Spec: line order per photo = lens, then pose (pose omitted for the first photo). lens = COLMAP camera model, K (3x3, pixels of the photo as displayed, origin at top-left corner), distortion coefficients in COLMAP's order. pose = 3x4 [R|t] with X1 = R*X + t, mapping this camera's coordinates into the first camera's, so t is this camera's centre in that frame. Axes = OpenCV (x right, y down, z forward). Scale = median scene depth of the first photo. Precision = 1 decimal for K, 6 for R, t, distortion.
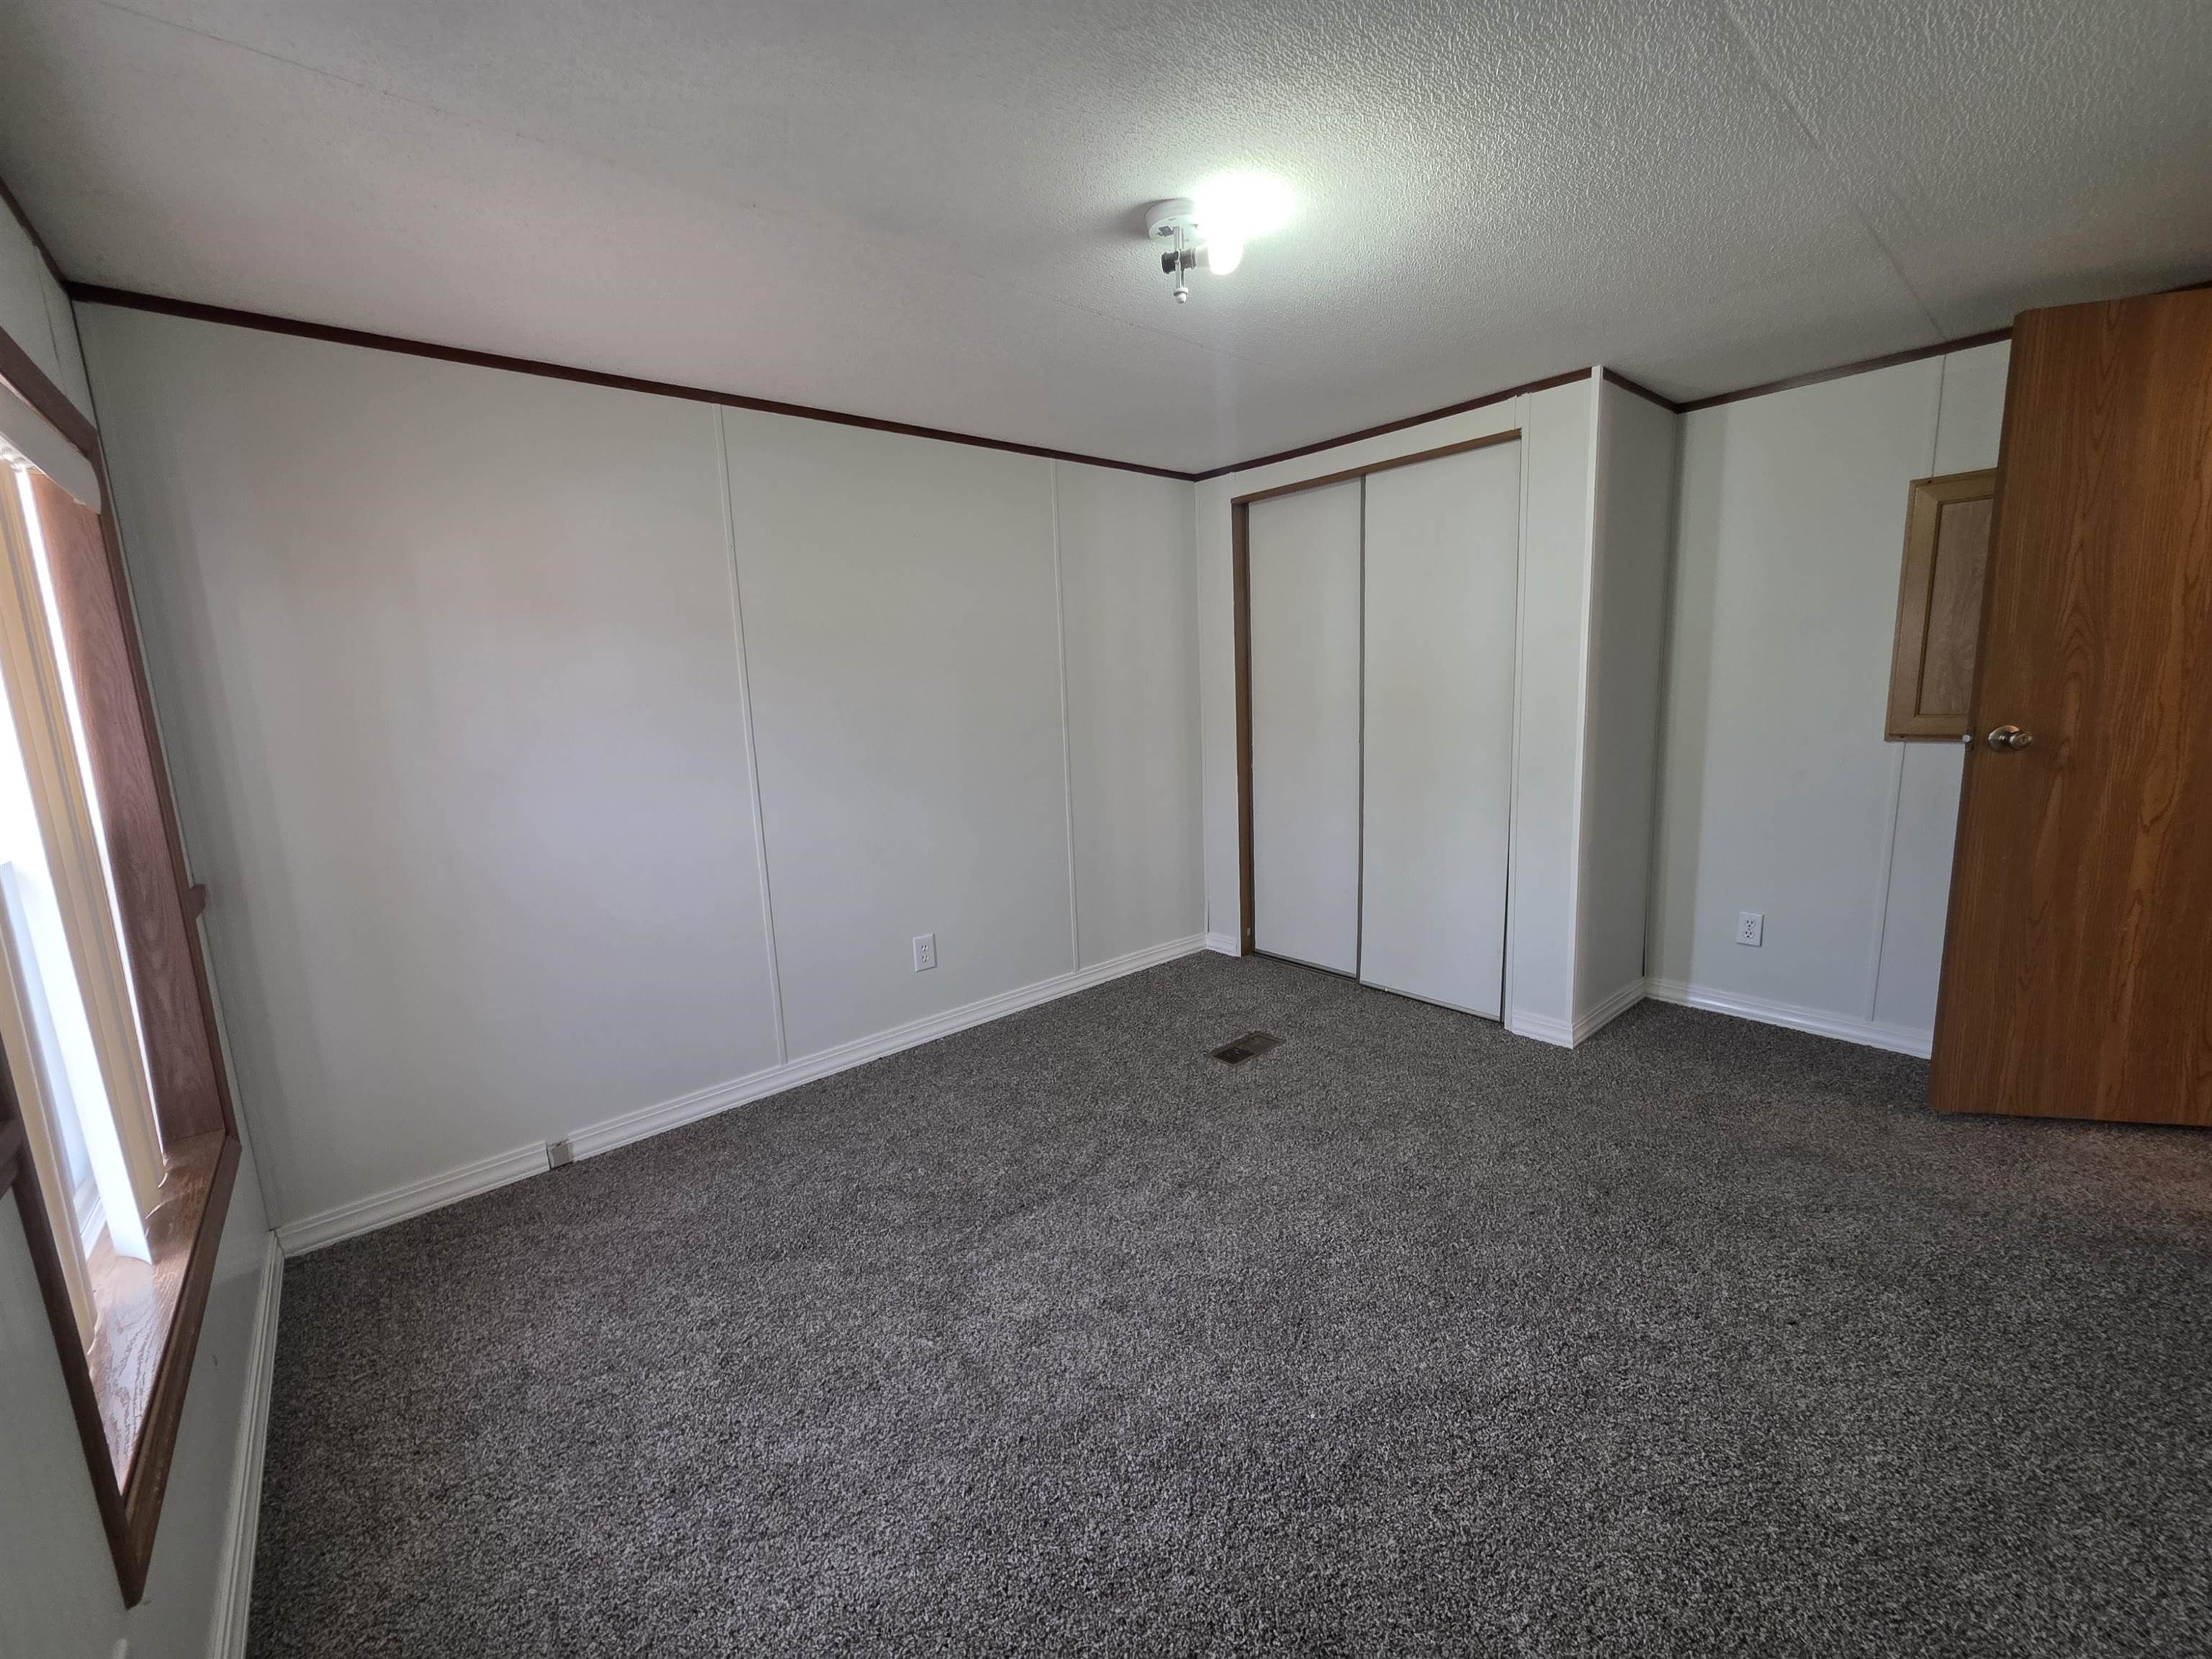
lens RADIAL K [[876.2, 0, 1107.9], [0, 876.2, 830.8], [0, 0, 1]] dist [0.000931, 0.000110]
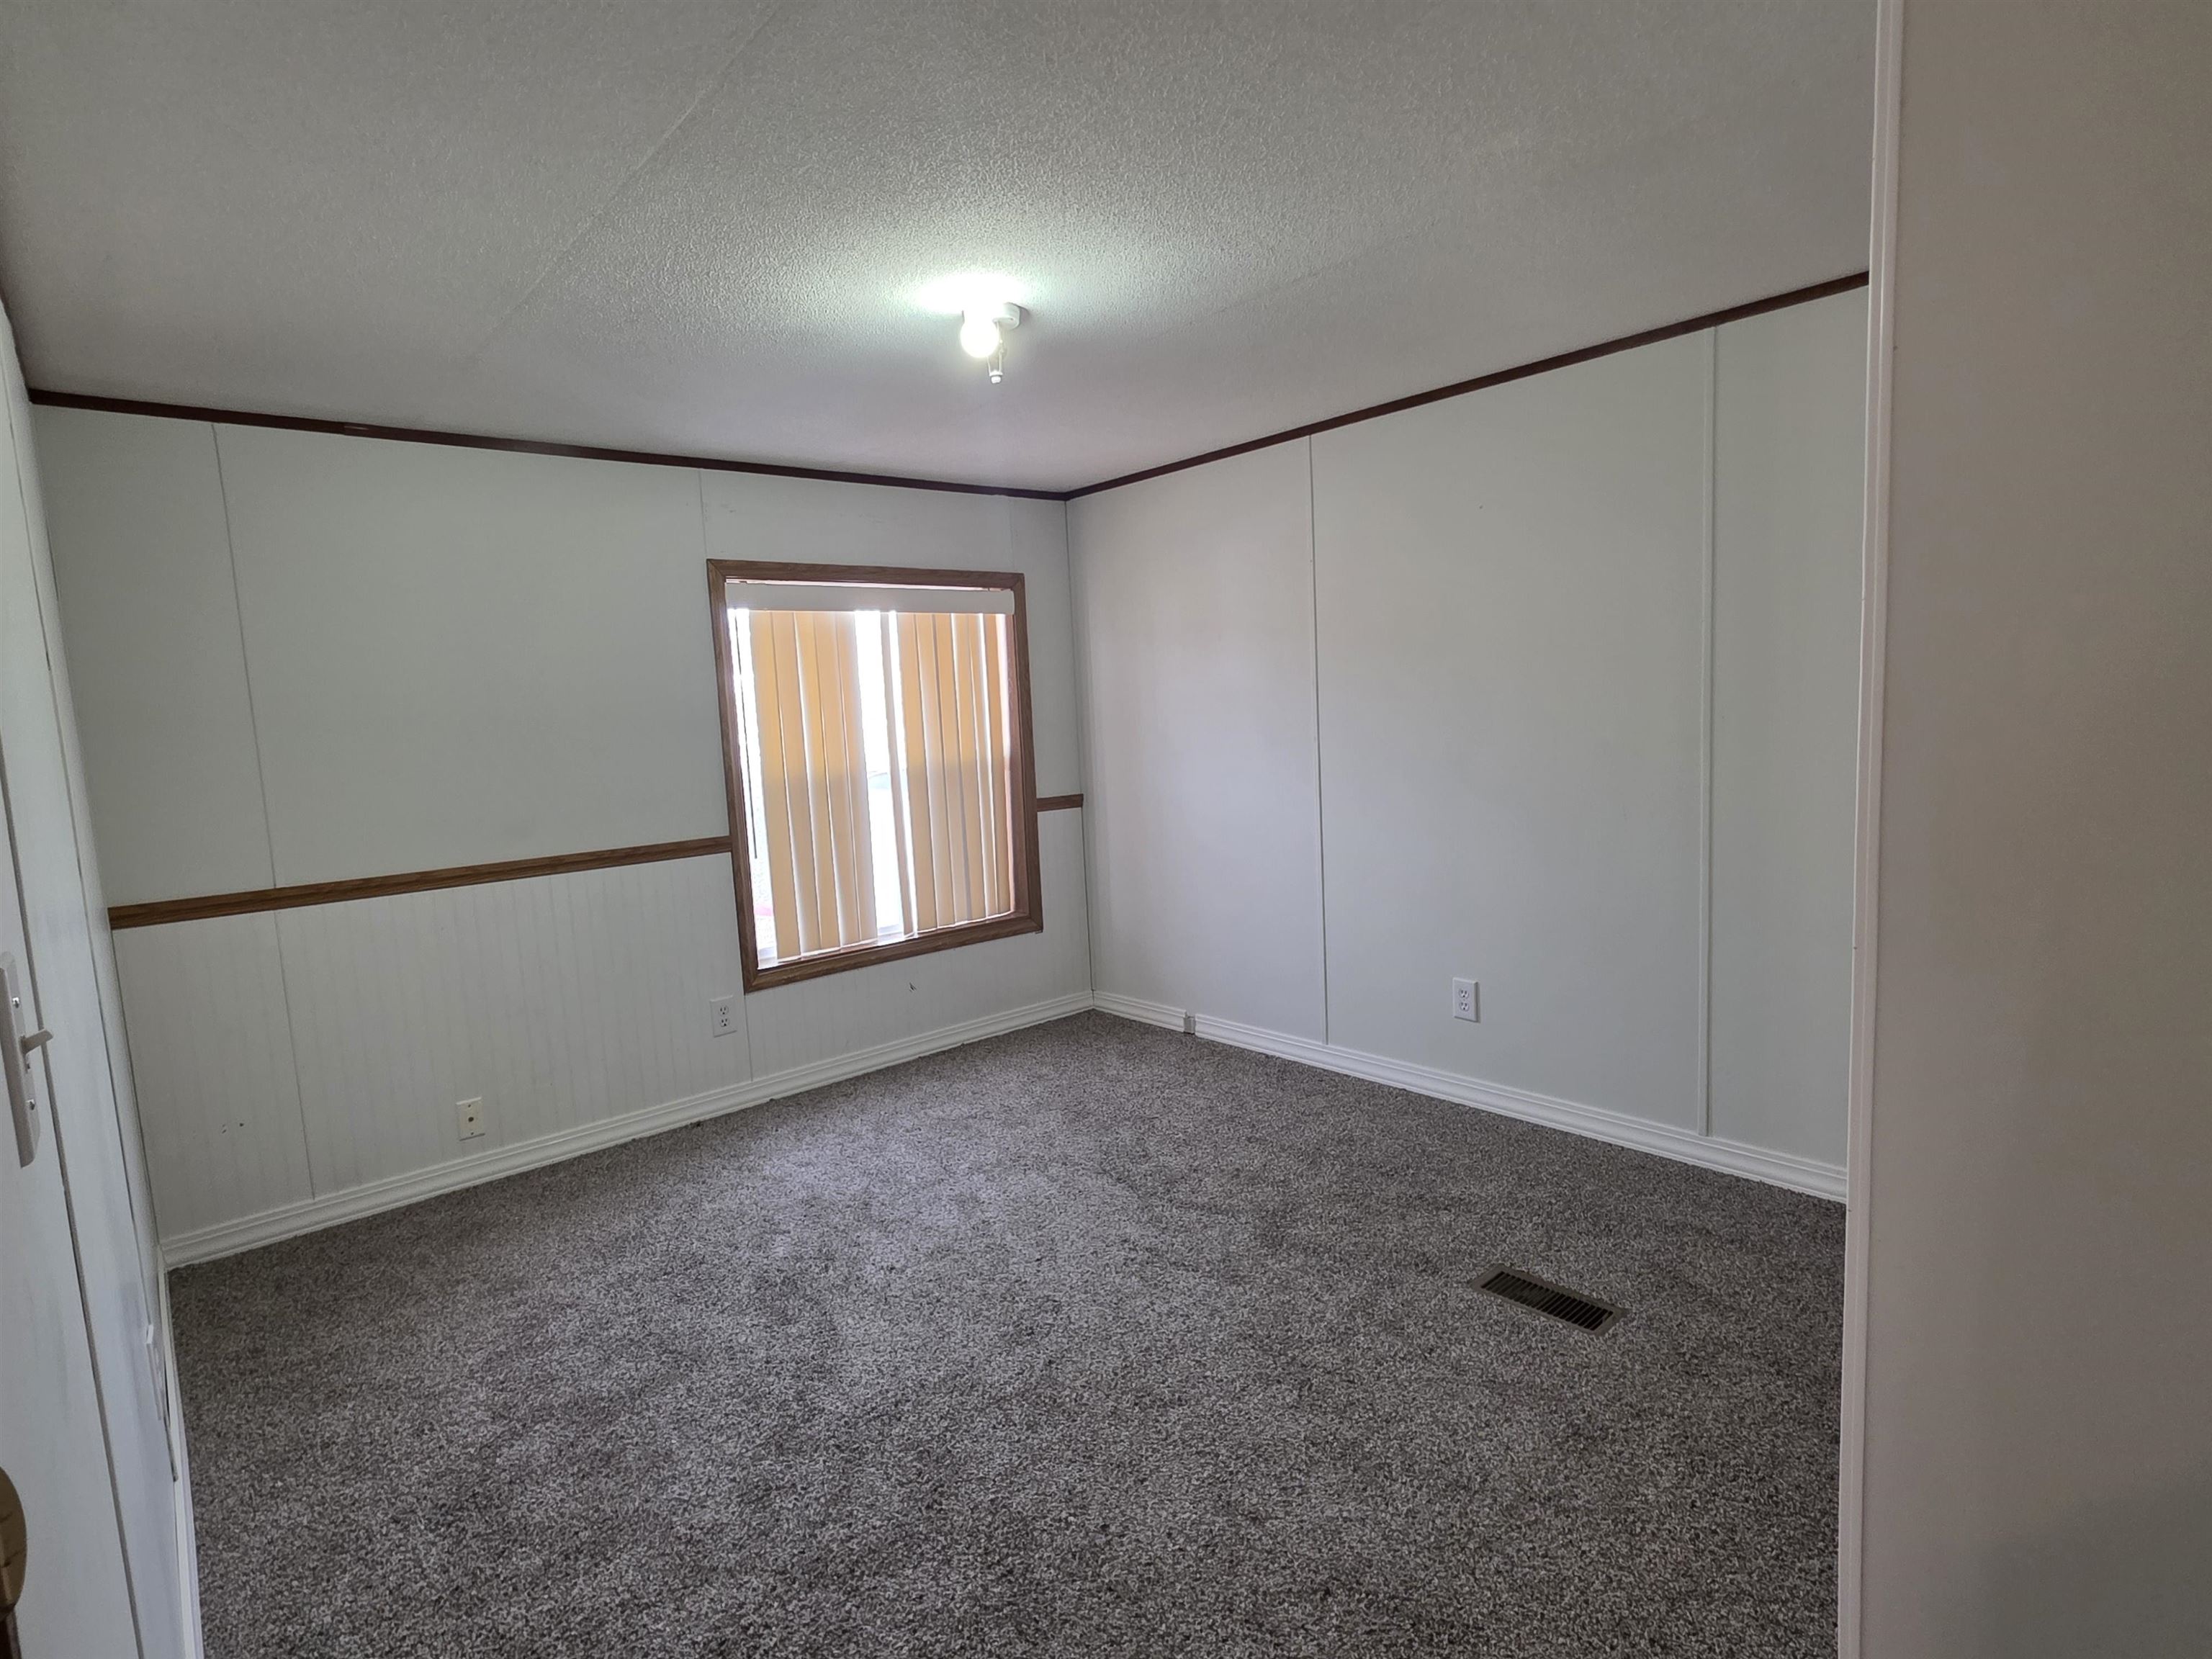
lens RADIAL K [[1134.3, 0, 1100.9], [0, 1134.3, 821.2], [0, 0, 1]] dist [0.002063, -0.000386]
pose [[-0.001610, 0.146408, -0.989223, 1.109305], [-0.115023, 0.982631, 0.145620, -0.193634], [0.993362, 0.114018, 0.015258, 0.803673]]
